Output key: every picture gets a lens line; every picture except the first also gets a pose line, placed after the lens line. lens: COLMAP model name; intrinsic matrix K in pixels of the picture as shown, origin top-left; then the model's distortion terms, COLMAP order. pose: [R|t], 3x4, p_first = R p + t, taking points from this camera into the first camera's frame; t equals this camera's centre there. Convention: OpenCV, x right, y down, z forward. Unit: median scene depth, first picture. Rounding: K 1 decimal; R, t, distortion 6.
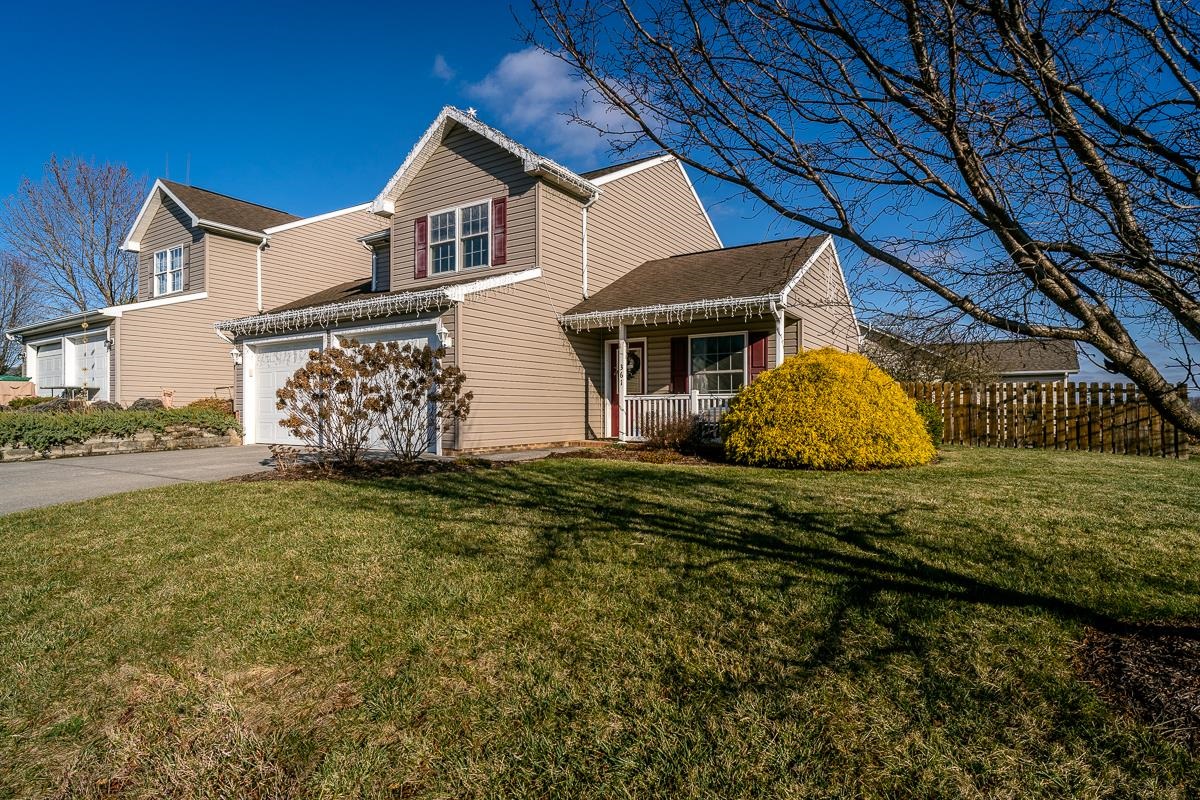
lens RADIAL K [[626.9, 0, 610.0], [0, 626.9, 405.6], [0, 0, 1]] dist [-0.014657, 0.003246]
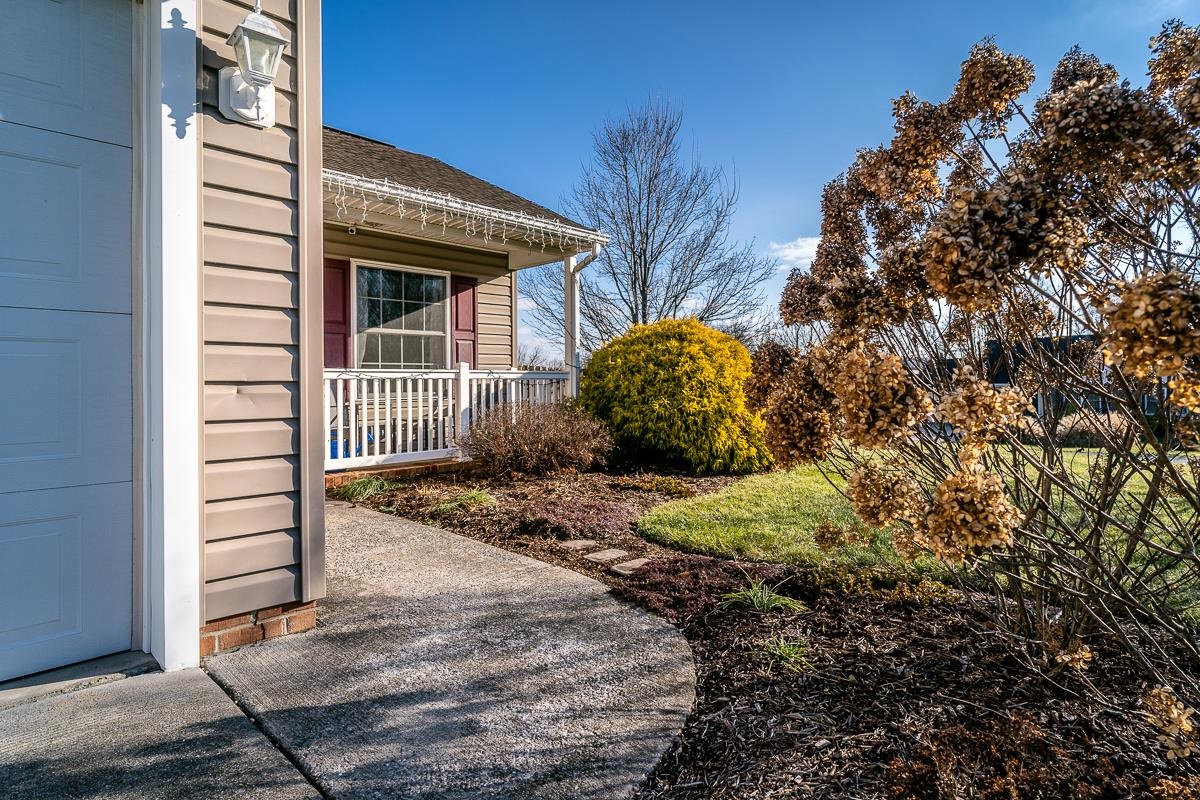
lens RADIAL K [[626.9, 0, 610.3], [0, 626.9, 392.1], [0, 0, 1]] dist [-0.014657, 0.003246]
pose [[0.195120, -0.012209, 0.980703, -0.355475], [-0.000332, 0.999922, 0.012515, -0.004976], [-0.980779, -0.002768, 0.195101, 0.682016]]
